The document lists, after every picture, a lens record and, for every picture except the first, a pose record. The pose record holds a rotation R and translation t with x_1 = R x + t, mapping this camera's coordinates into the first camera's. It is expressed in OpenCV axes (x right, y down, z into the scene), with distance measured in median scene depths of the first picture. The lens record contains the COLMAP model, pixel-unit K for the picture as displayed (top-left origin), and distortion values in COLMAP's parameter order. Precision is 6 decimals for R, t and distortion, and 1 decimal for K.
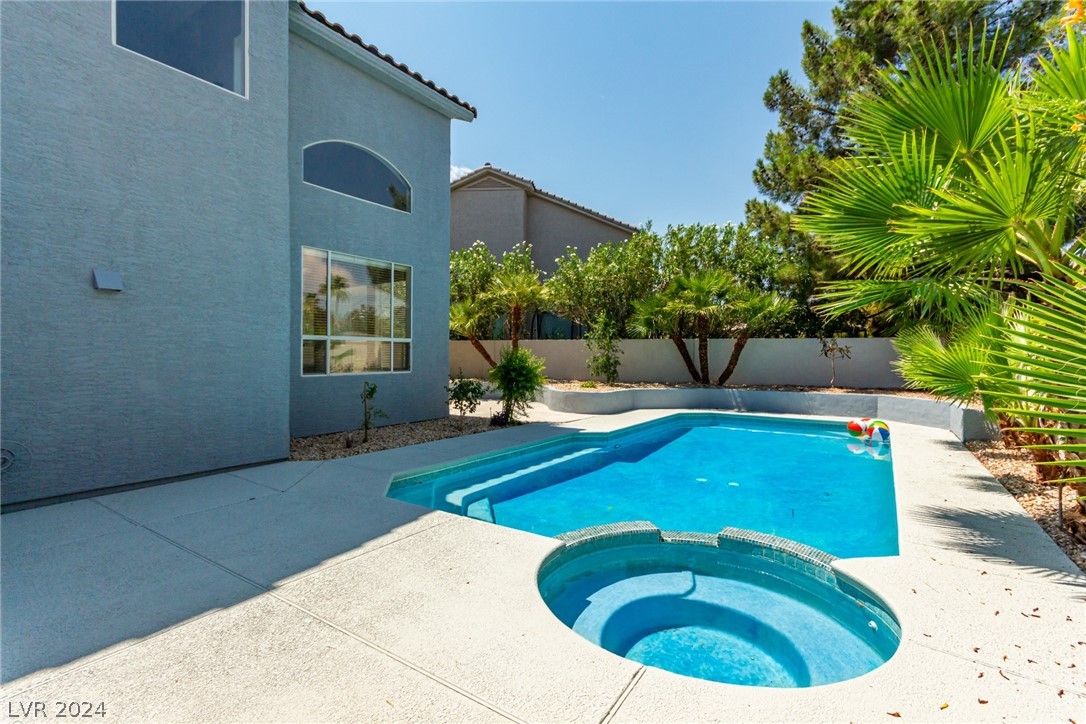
lens RADIAL K [[511.7, 0, 549.8], [0, 511.7, 361.4], [0, 0, 1]] dist [0.010498, -0.002469]
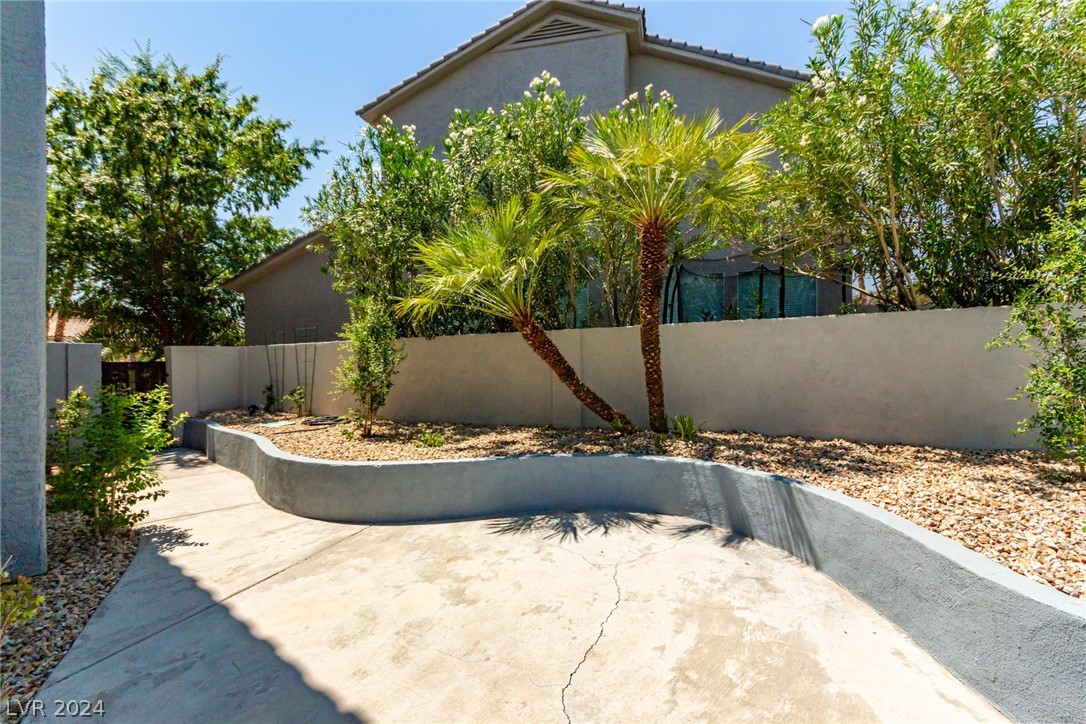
lens RADIAL K [[511.7, 0, 542.9], [0, 511.7, 360.7], [0, 0, 1]] dist [0.010498, -0.002469]
pose [[0.991583, -0.019181, -0.128046, -0.090845], [0.018317, 0.999801, -0.007922, -0.015673], [0.128172, 0.005510, 0.991737, 0.625360]]
